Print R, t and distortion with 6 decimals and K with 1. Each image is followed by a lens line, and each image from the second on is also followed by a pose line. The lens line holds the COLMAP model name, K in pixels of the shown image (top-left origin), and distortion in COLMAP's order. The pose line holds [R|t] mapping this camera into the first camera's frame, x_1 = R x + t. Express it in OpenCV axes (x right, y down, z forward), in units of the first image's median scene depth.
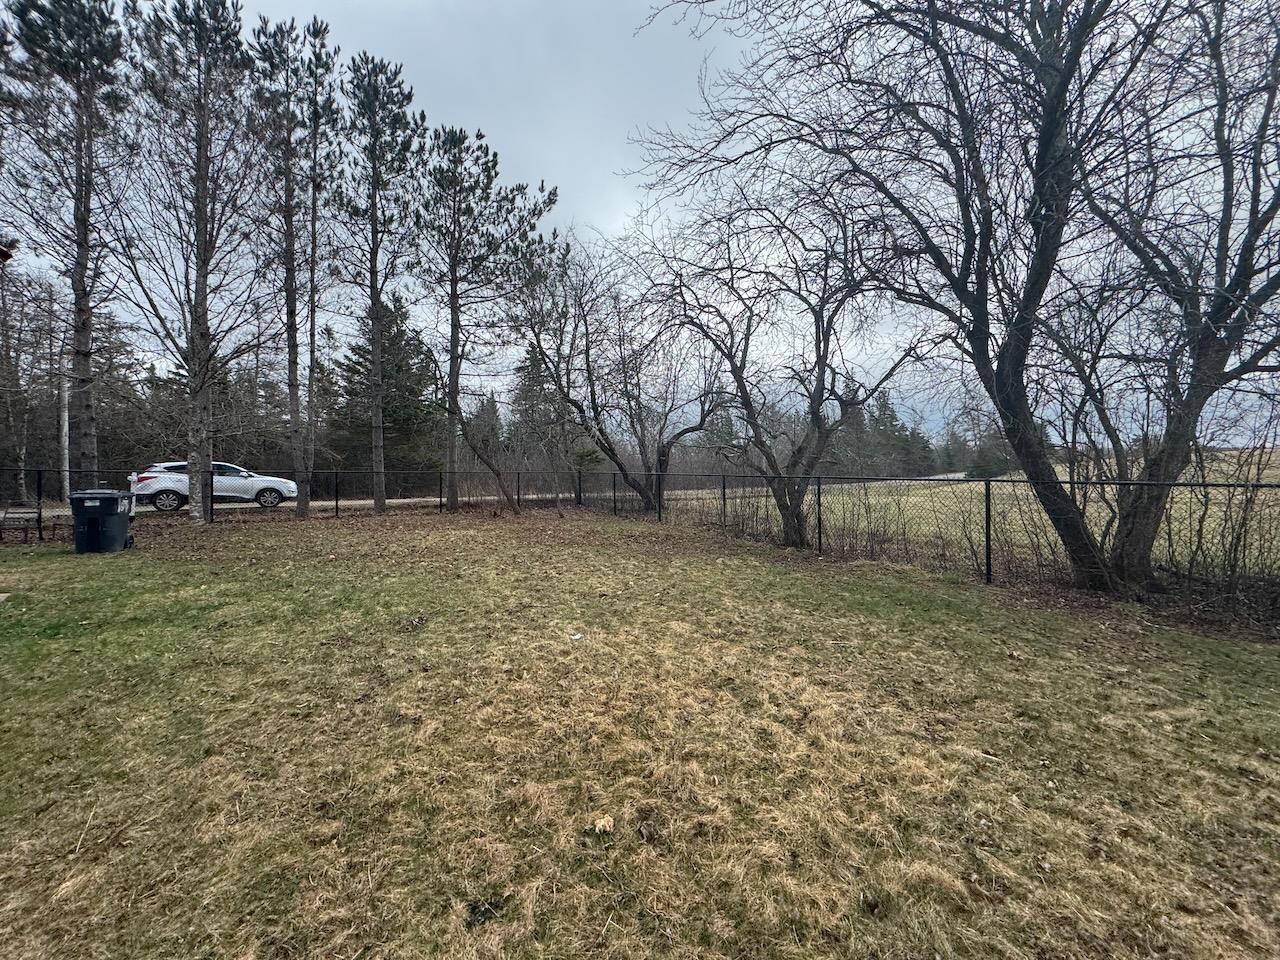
lens RADIAL K [[518.5, 0, 655.0], [0, 518.5, 481.5], [0, 0, 1]] dist [-0.000466, -0.000059]
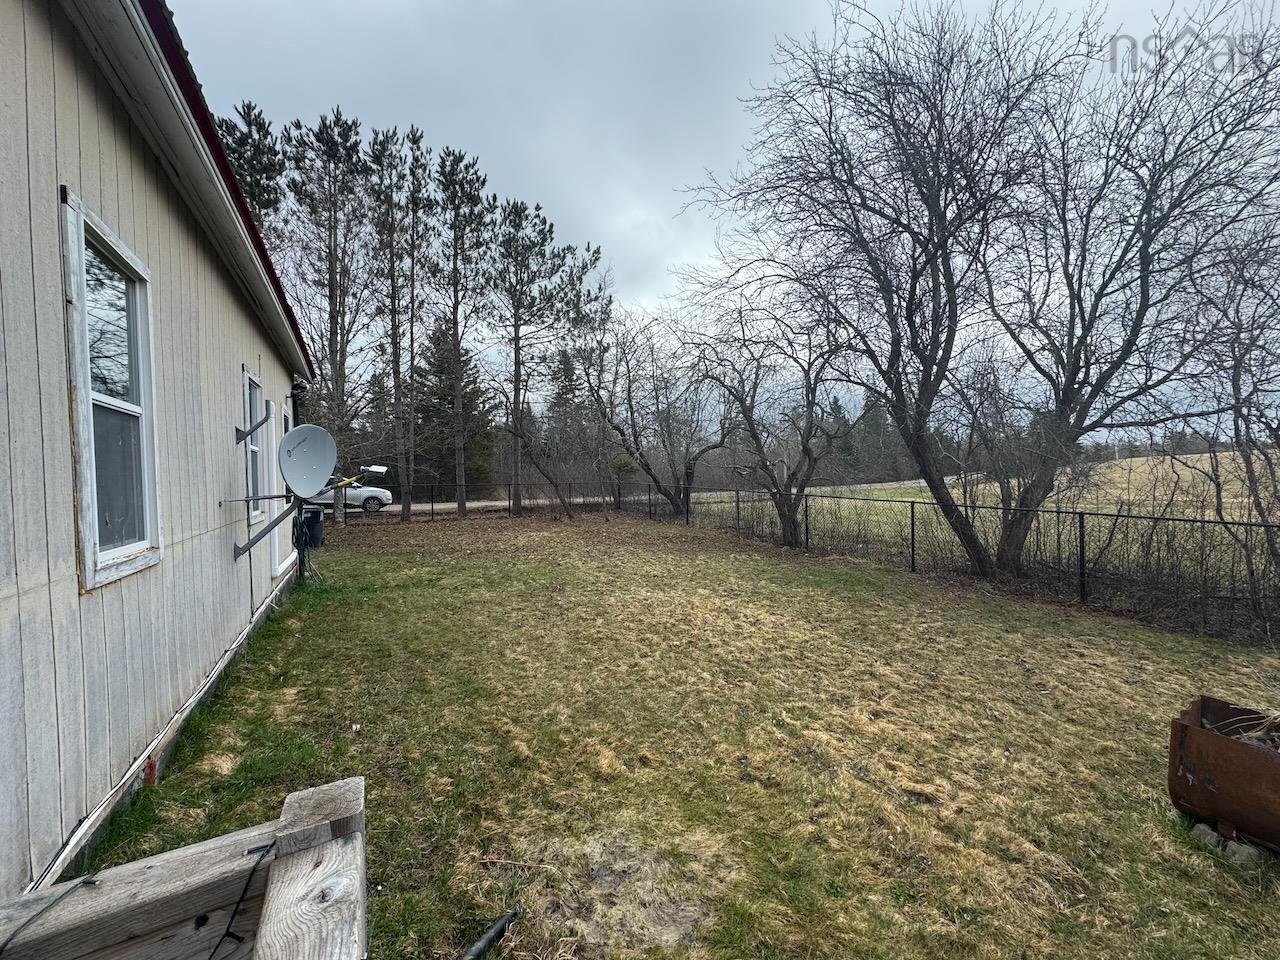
lens RADIAL K [[513.2, 0, 640.0], [0, 513.2, 480.0], [0, 0, 1]] dist [-0.000300, -0.000011]
pose [[0.997029, -0.004475, -0.076893, -0.008278], [0.004626, 0.999988, 0.001787, -0.027887], [0.076885, -0.002137, 0.997038, -0.201552]]
